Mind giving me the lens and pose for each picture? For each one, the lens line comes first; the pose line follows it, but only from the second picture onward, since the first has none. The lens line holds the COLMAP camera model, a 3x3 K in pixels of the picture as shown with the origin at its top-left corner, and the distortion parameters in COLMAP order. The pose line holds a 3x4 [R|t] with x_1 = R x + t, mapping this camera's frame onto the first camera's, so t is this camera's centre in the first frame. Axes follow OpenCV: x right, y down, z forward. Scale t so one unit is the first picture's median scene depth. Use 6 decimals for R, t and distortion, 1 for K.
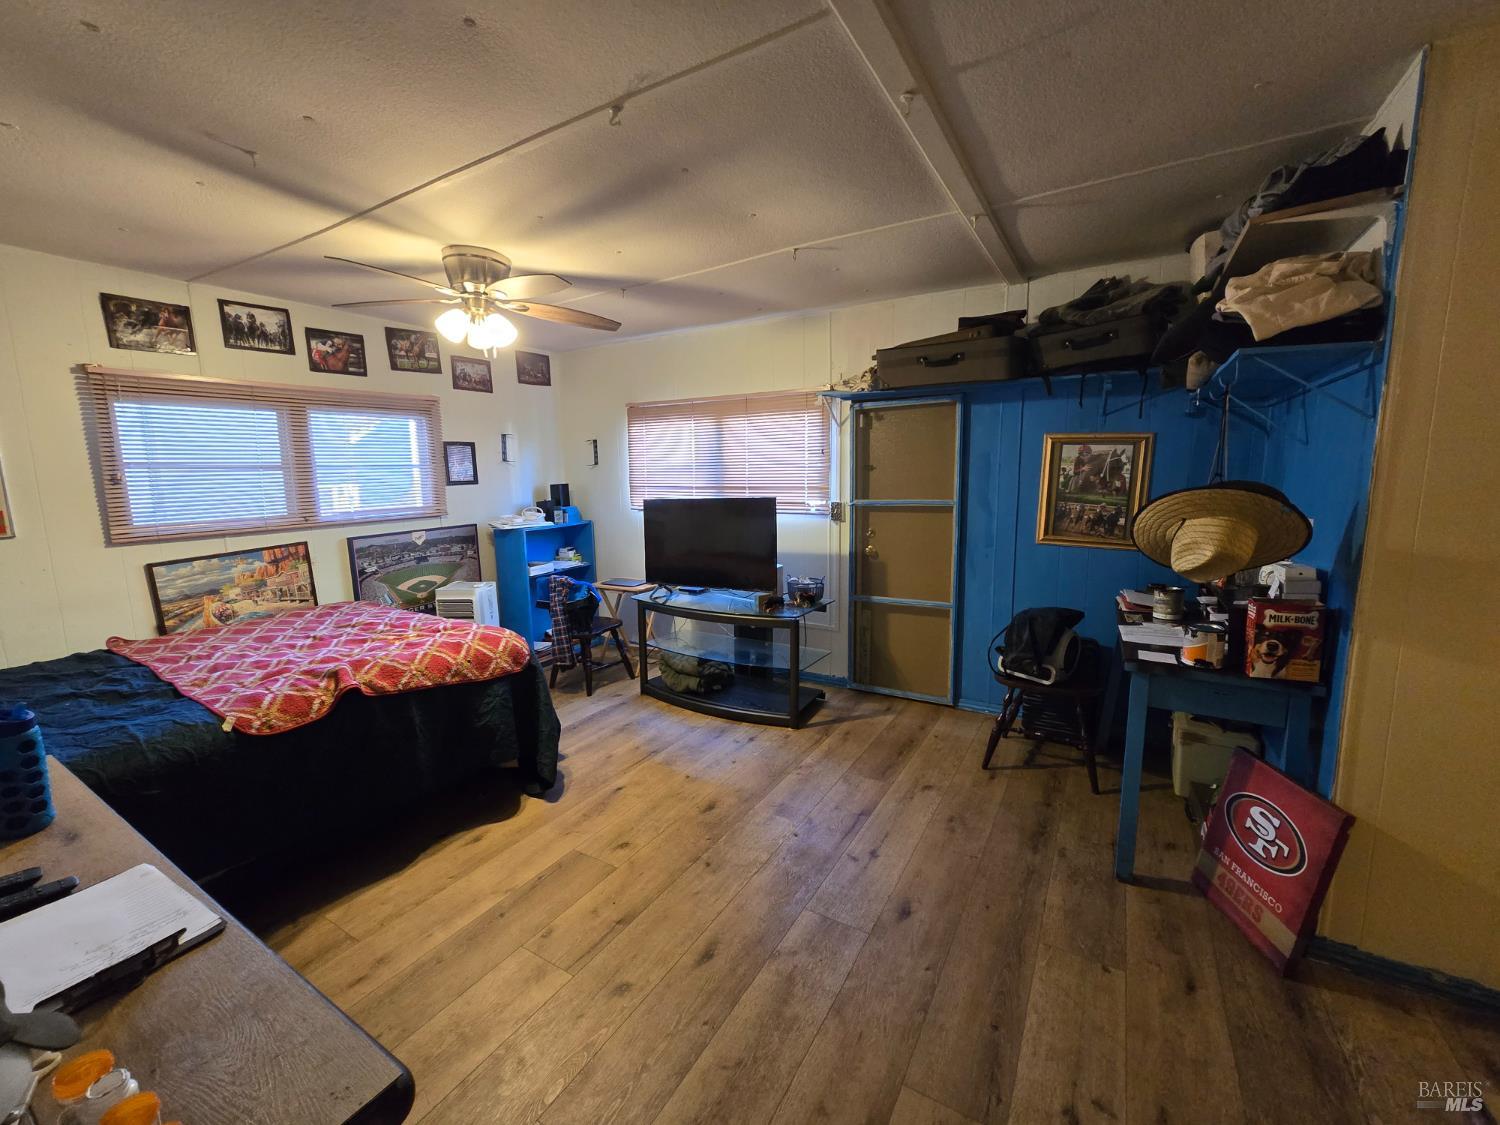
lens RADIAL K [[613.3, 0, 749.9], [0, 613.3, 562.7], [0, 0, 1]] dist [-0.004245, 0.002035]
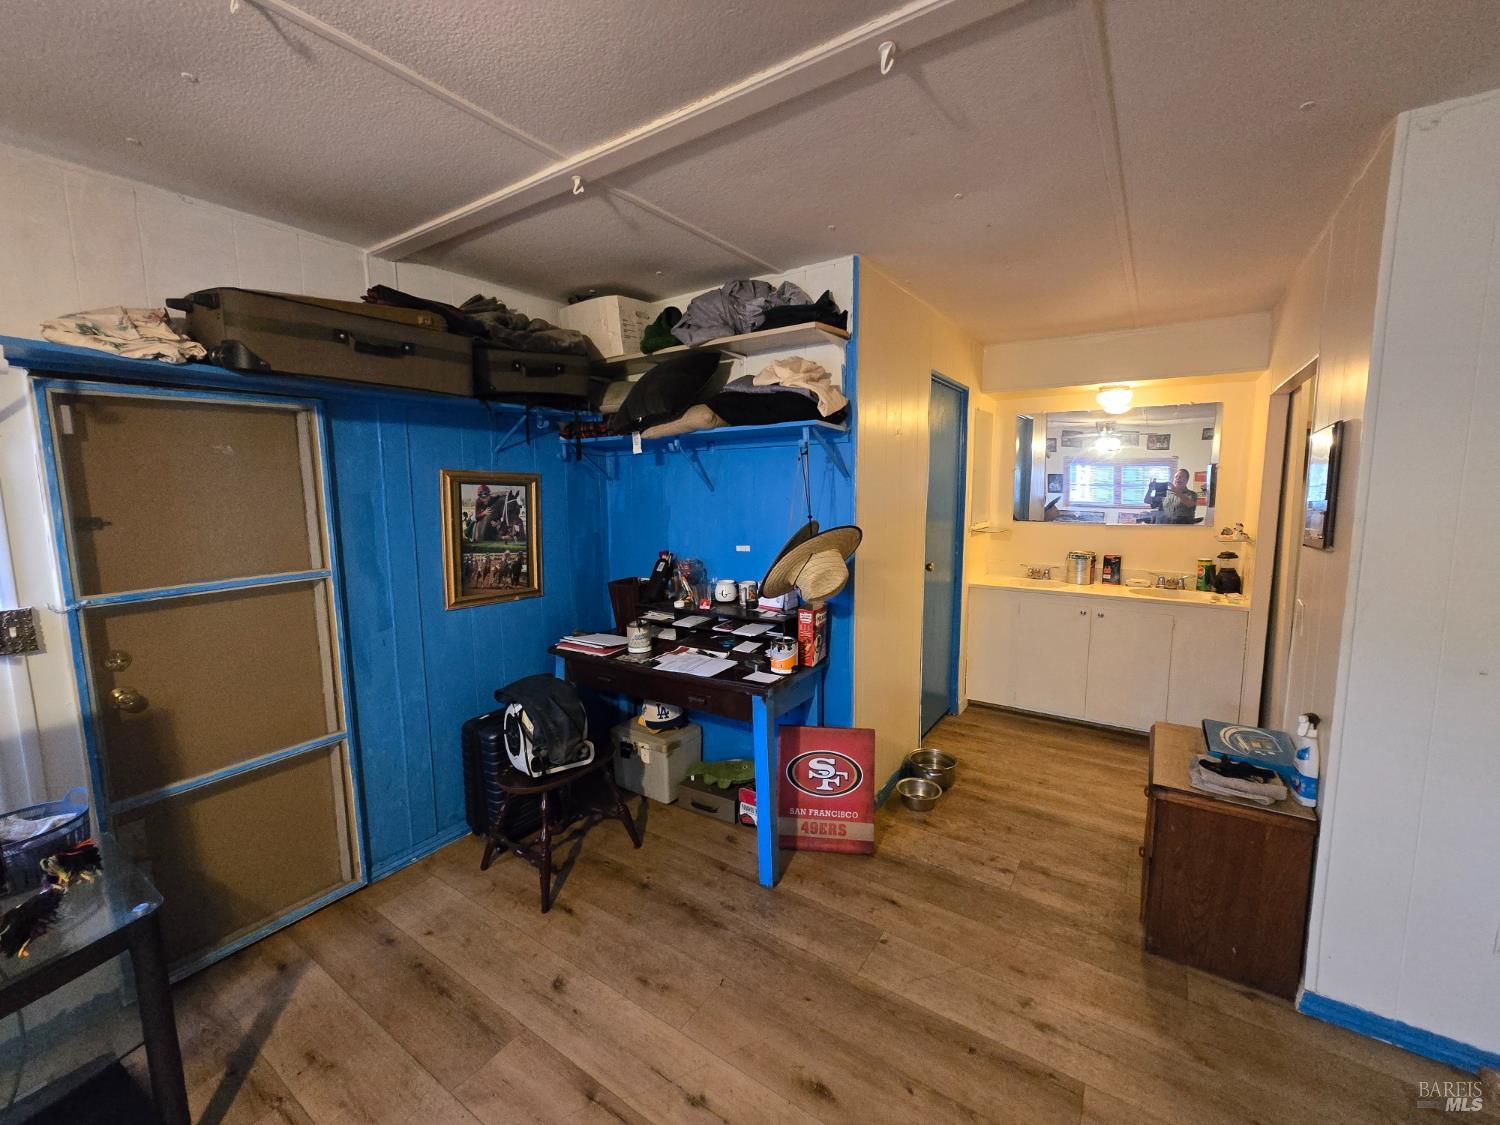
lens RADIAL K [[613.3, 0, 748.7], [0, 613.3, 559.2], [0, 0, 1]] dist [-0.004245, 0.002035]
pose [[0.057658, -0.104346, 0.992868, -0.286187], [0.163236, 0.982124, 0.093737, -0.110903], [-0.984901, 0.156667, 0.073660, 0.591550]]
